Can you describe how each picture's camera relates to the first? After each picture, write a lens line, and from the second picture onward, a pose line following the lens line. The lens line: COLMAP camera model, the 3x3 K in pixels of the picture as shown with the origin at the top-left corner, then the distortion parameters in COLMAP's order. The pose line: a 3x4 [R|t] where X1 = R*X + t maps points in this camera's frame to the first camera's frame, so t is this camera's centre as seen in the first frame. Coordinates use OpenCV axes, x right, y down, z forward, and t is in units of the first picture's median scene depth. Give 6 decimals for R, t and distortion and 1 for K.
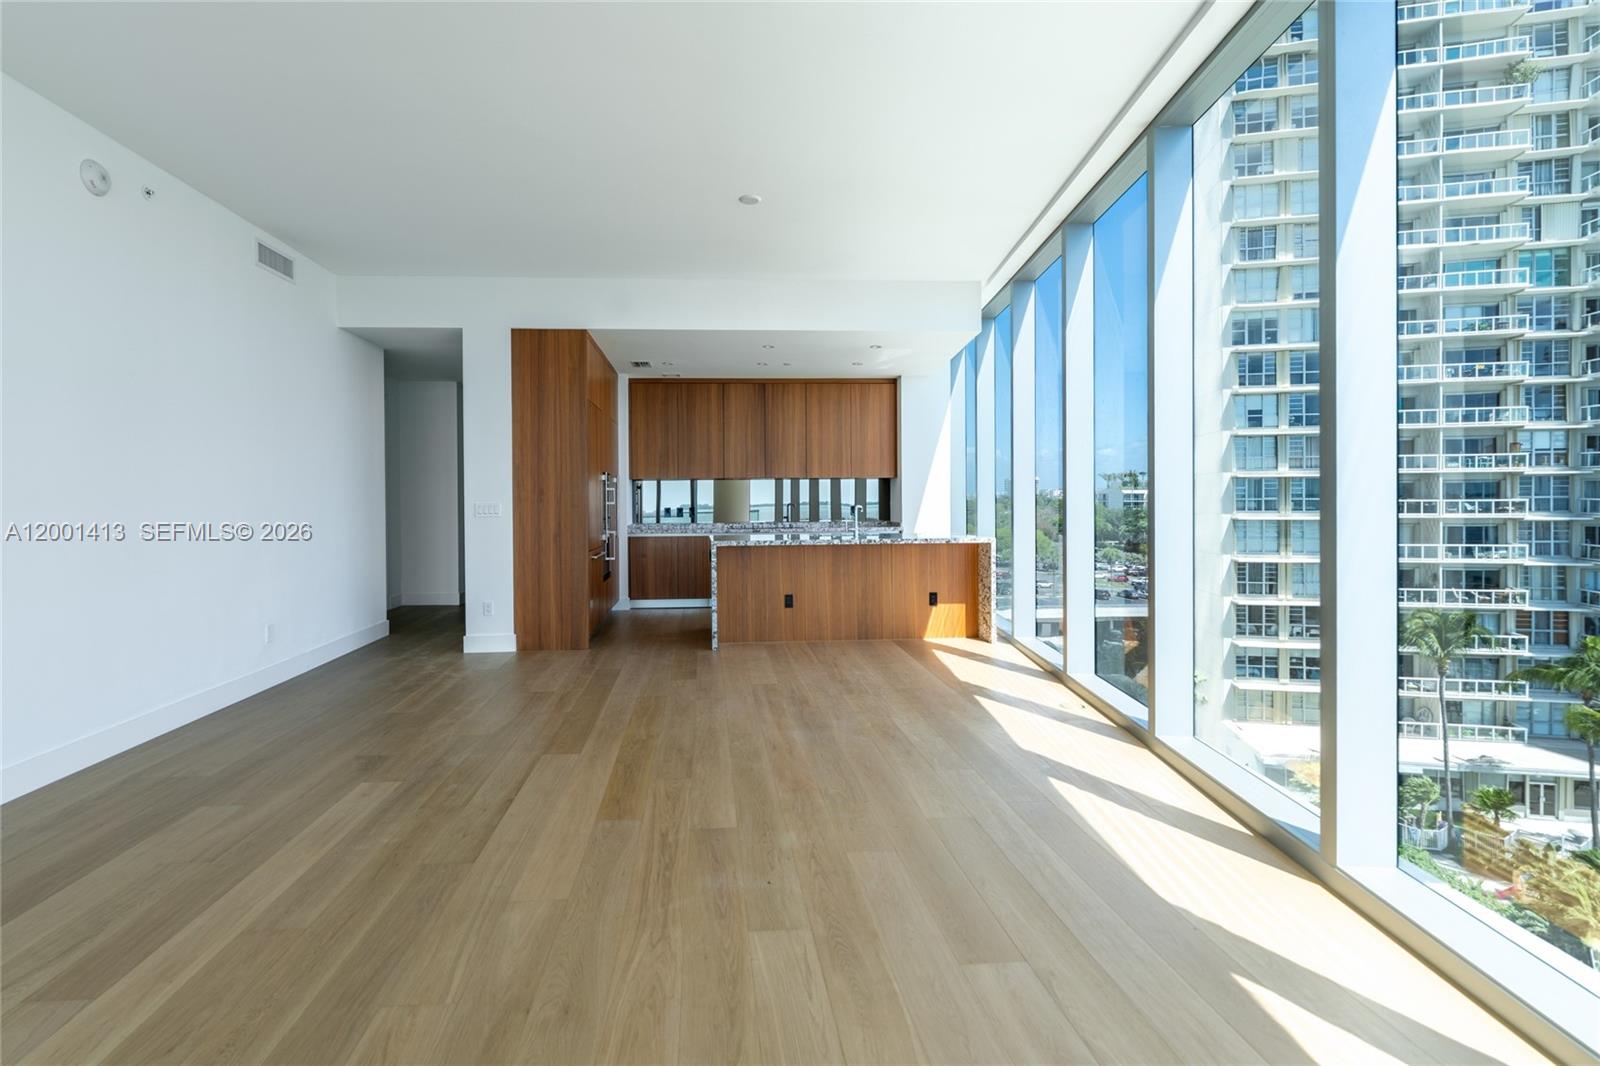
lens RADIAL K [[772.8, 0, 732.9], [0, 772.8, 505.2], [0, 0, 1]] dist [-0.000567, -0.000017]
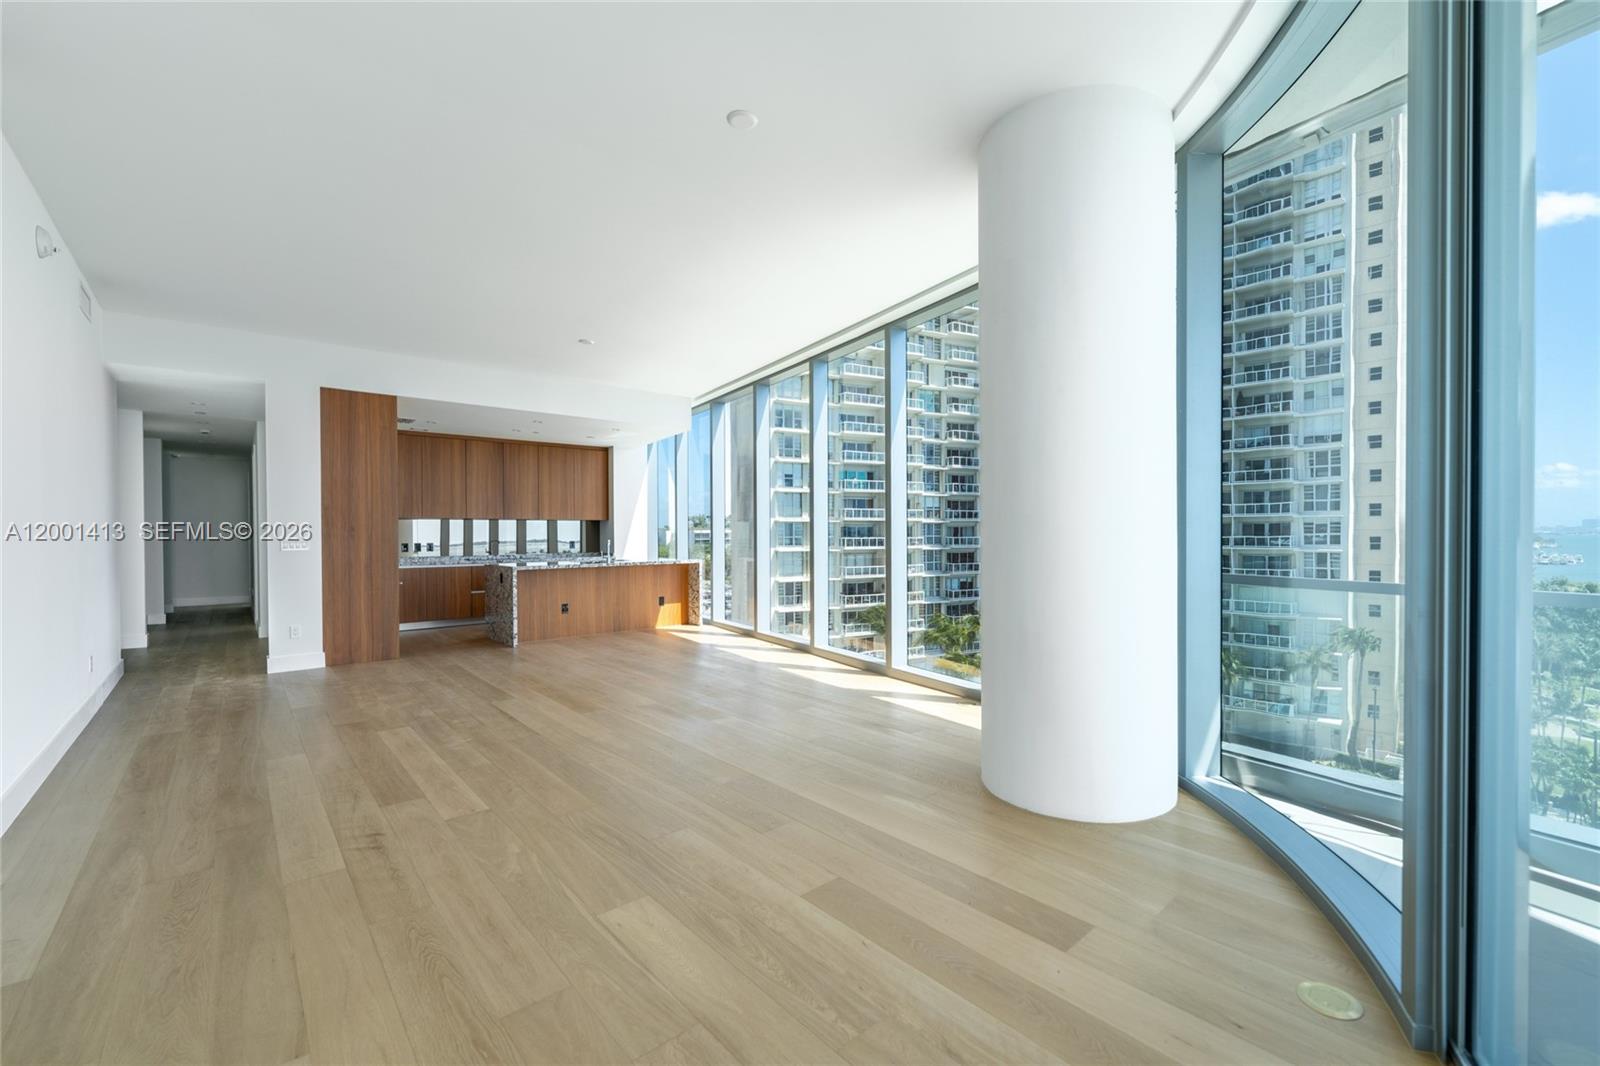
lens RADIAL K [[684.3, 0, 855.0], [0, 684.3, 544.2], [0, 0, 1]] dist [0.000039, -0.000154]
pose [[0.763605, -0.005782, 0.645657, -0.238630], [0.004344, 0.999983, 0.003817, 0.003884], [-0.645669, -0.000110, 0.763618, -0.208499]]
